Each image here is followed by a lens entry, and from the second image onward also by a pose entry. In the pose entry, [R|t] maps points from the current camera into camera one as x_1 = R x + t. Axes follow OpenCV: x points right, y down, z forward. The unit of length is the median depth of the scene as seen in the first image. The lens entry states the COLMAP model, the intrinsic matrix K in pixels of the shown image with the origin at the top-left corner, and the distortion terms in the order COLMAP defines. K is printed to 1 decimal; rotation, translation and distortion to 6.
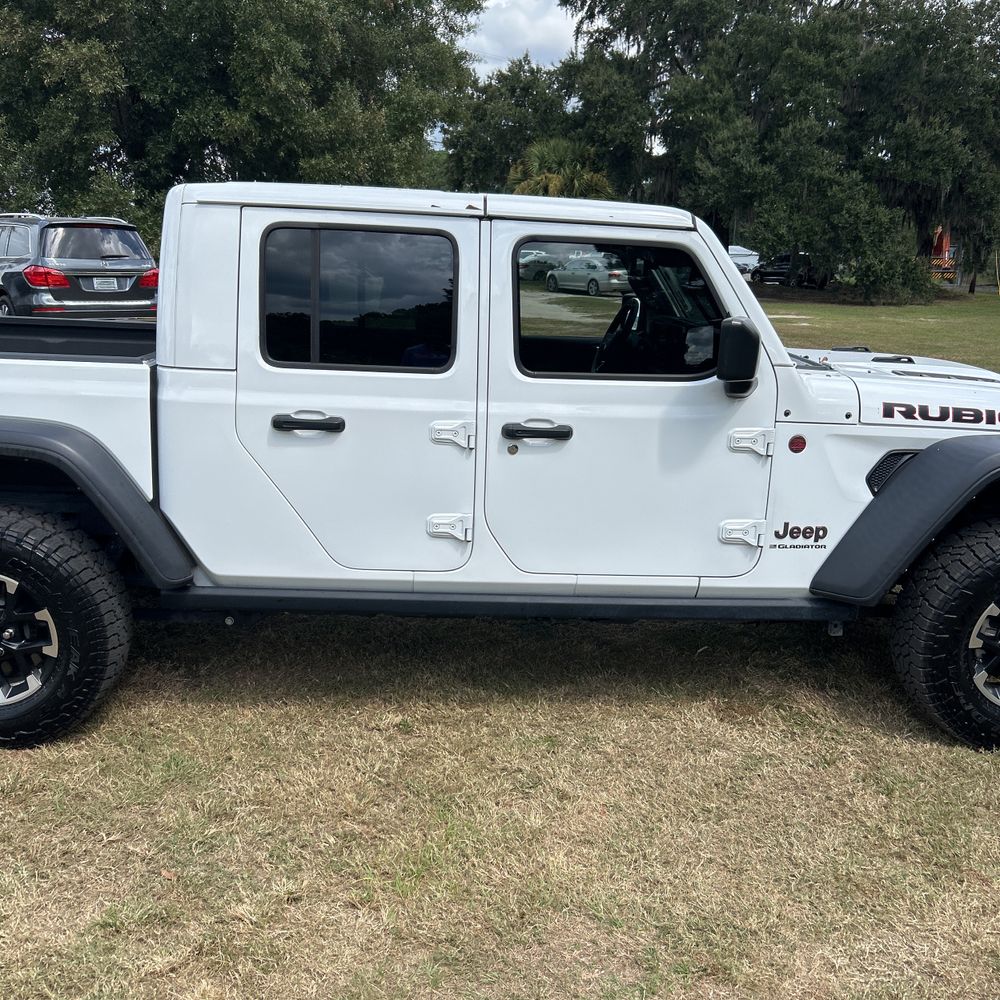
lens RADIAL K [[1026.9, 0, 493.6], [0, 1026.9, 513.4], [0, 0, 1]] dist [0.018225, -0.006230]
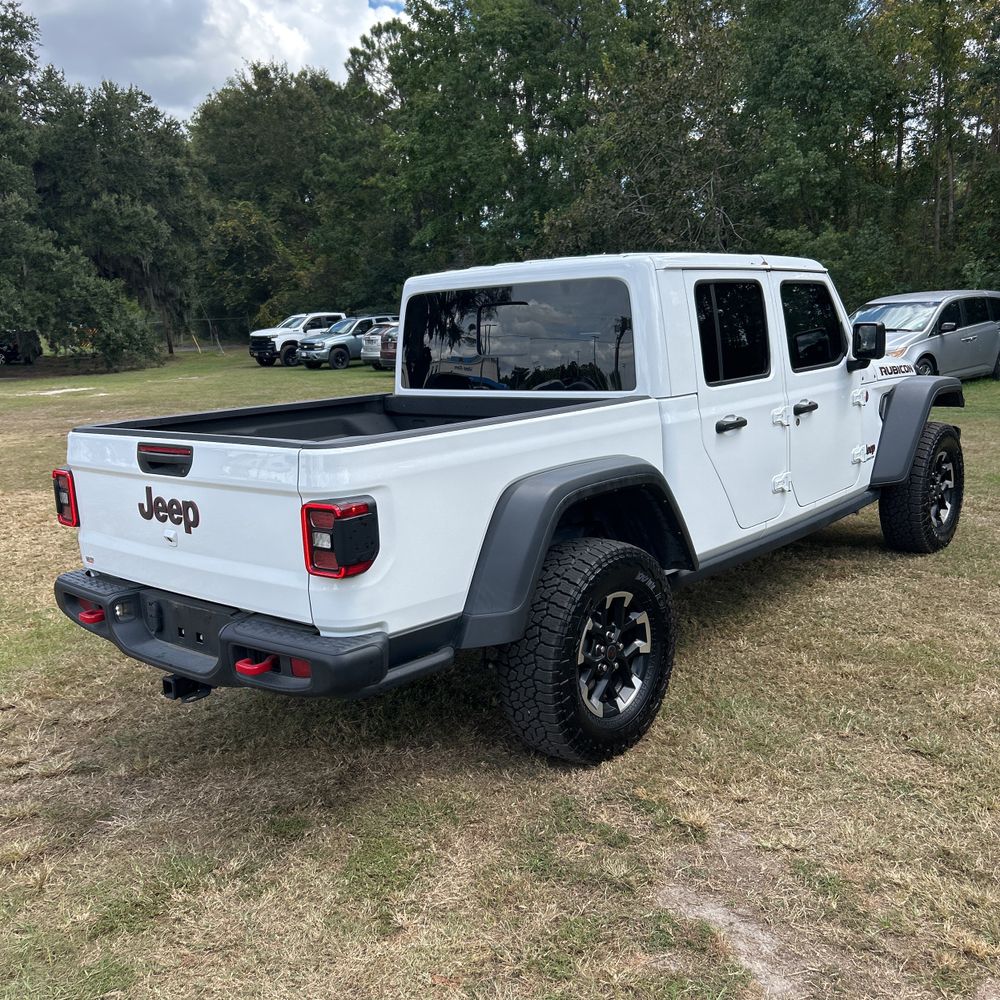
lens RADIAL K [[1026.9, 0, 493.6], [0, 1026.9, 513.4], [0, 0, 1]] dist [0.018225, -0.006230]
pose [[0.681216, -0.208119, 0.701876, -0.181910], [0.254039, 0.966367, 0.039984, -0.014378], [-0.686592, 0.151066, 0.711176, 0.036021]]
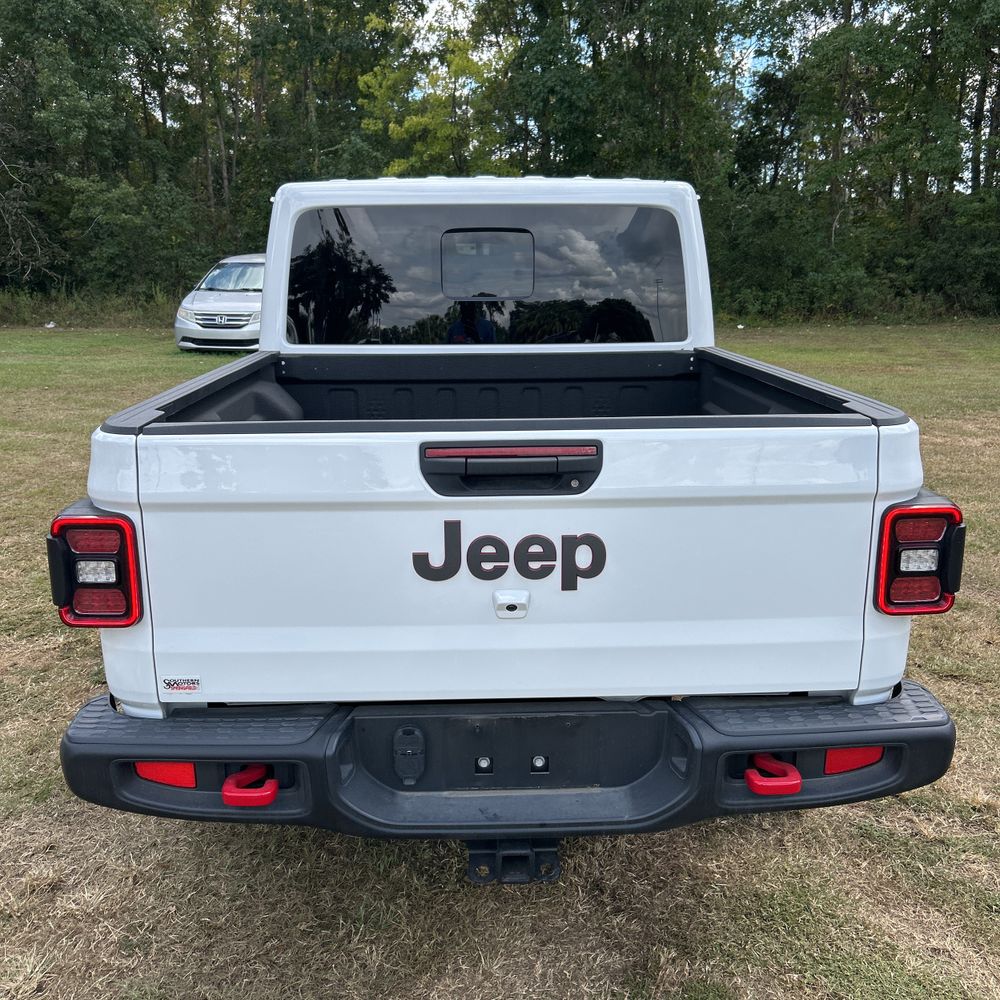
lens RADIAL K [[1022.3, 0, 487.6], [0, 1022.3, 496.6], [0, 0, 1]] dist [0.030304, -0.008619]
pose [[0.008698, -0.266110, 0.963903, -0.188209], [0.254423, 0.932806, 0.255229, -0.044971], [-0.967054, 0.243019, 0.075818, 0.159303]]
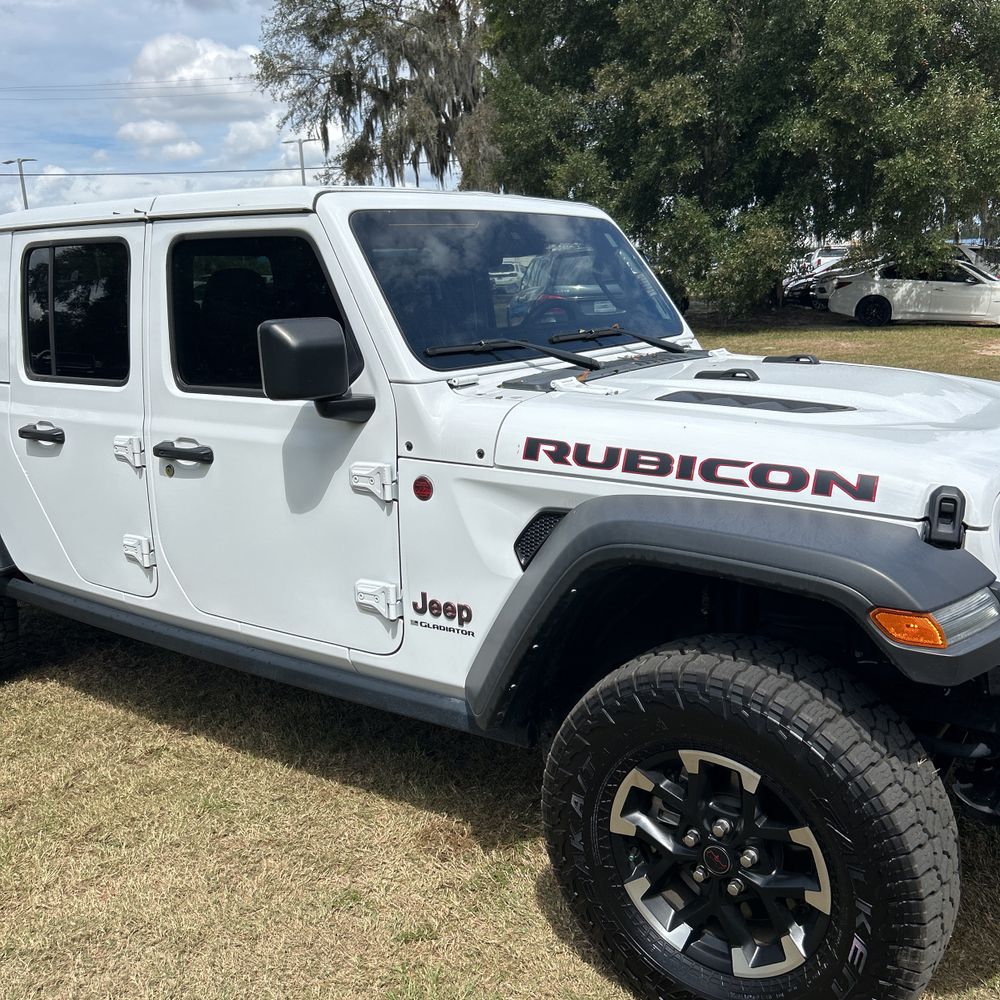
lens RADIAL K [[1018.0, 0, 489.7], [0, 1018.0, 498.6], [0, 0, 1]] dist [0.037919, -0.025549]
pose [[0.774170, 0.077251, -0.628246, 0.109102], [-0.096165, 0.995358, 0.003891, -0.009301], [0.625631, 0.057403, 0.778005, 0.064129]]
